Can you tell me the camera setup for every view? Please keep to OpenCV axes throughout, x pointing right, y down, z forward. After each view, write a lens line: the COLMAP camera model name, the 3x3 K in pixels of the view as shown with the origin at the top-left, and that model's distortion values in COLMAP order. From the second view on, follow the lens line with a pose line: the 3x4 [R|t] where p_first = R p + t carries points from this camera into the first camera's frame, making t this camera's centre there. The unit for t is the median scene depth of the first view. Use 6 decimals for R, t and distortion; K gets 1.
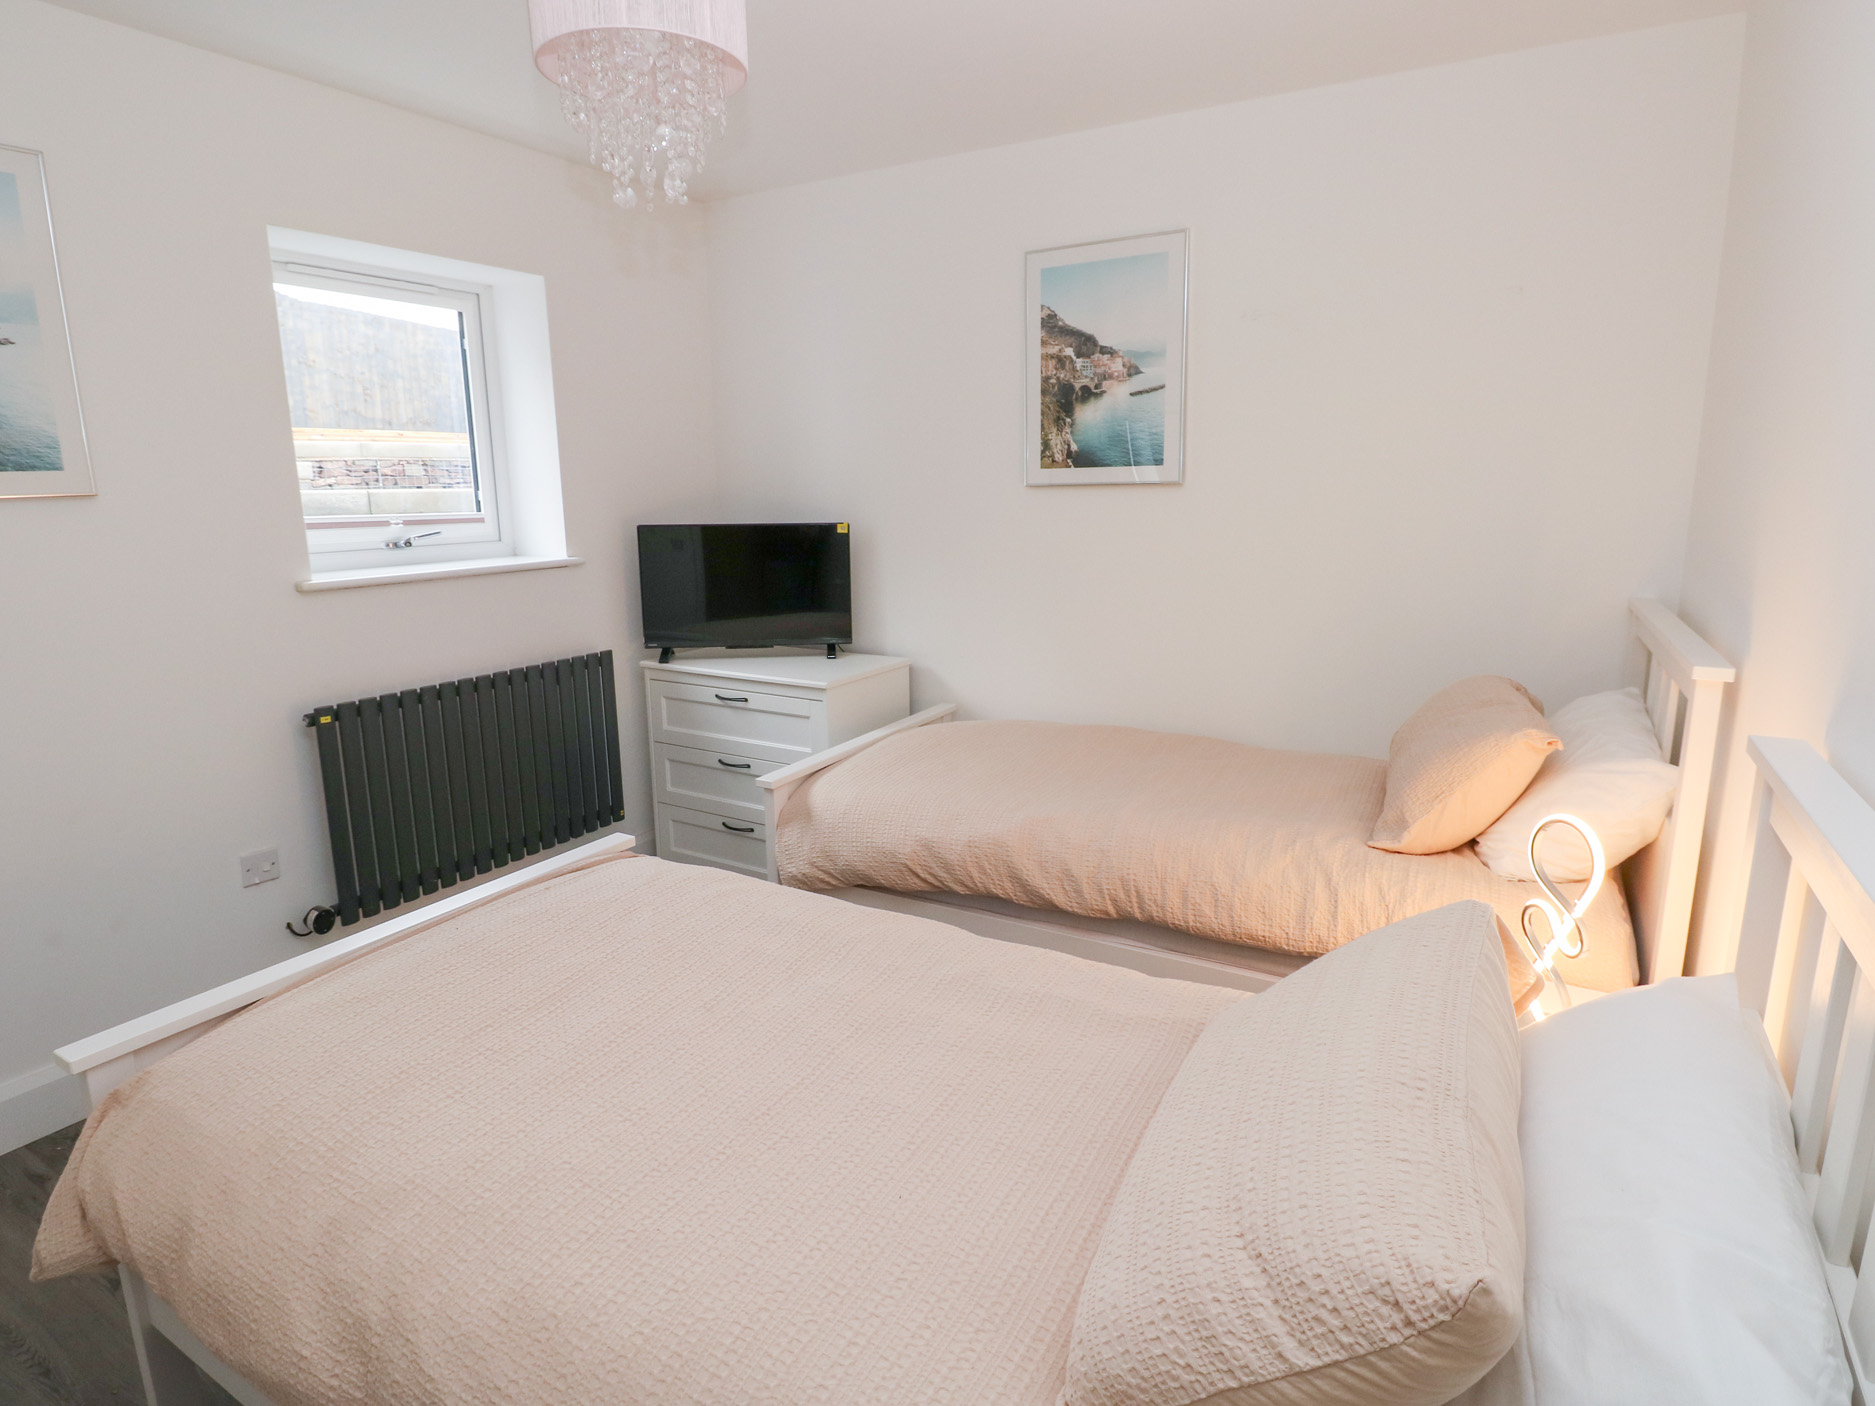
lens RADIAL K [[1010.3, 0, 933.2], [0, 1010.3, 697.8], [0, 0, 1]] dist [-0.001935, -0.011700]
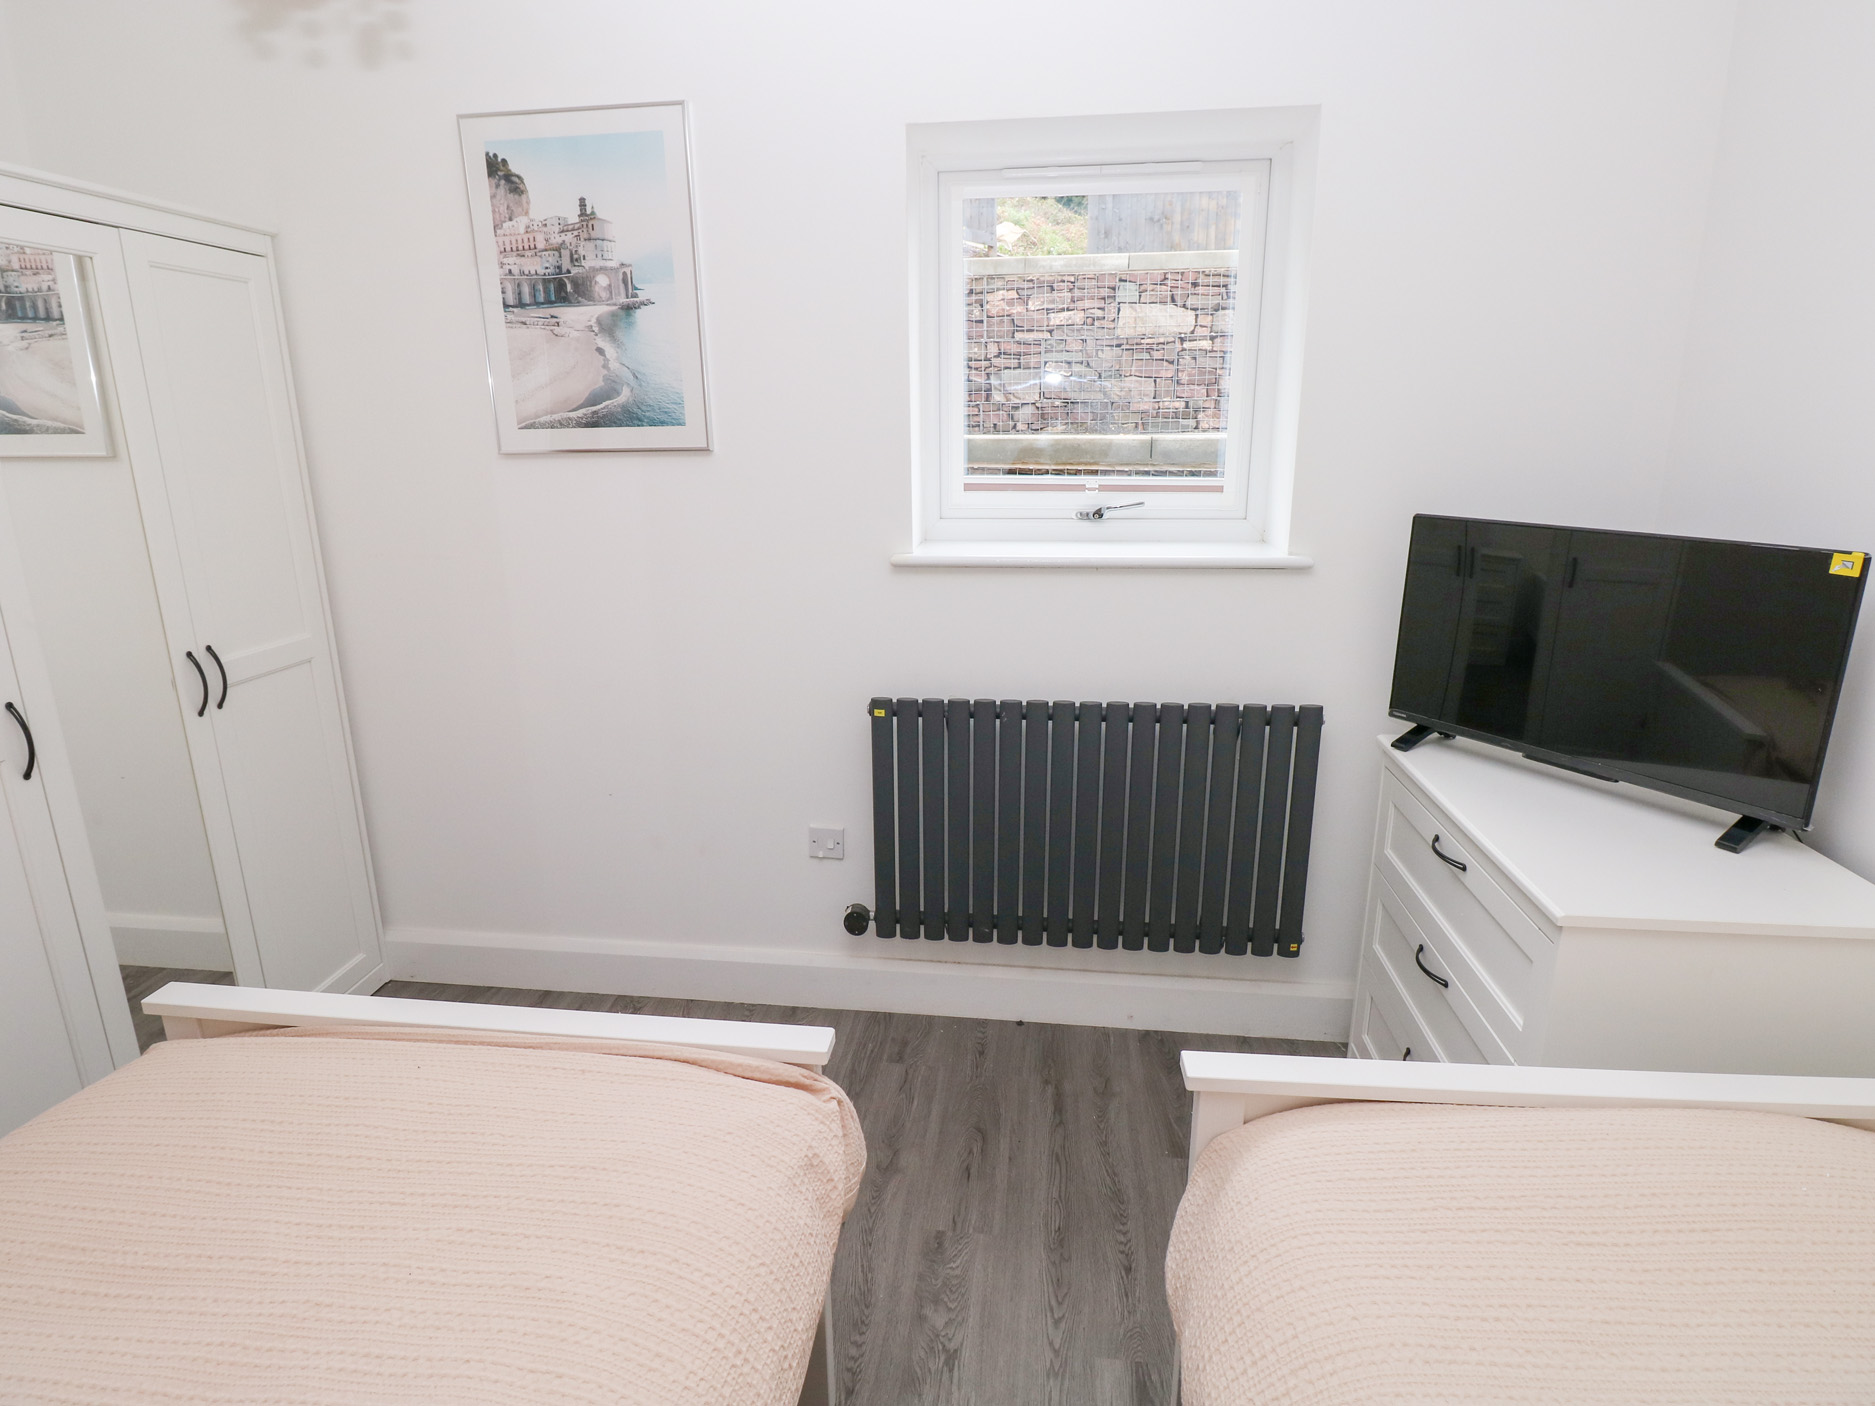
lens RADIAL K [[1010.3, 0, 932.9], [0, 1010.3, 697.4], [0, 0, 1]] dist [-0.001935, -0.011700]
pose [[0.395521, 0.247617, -0.884449, 0.179797], [-0.189550, 0.964248, 0.185192, -0.155198], [0.898685, 0.094399, 0.428316, 0.634119]]
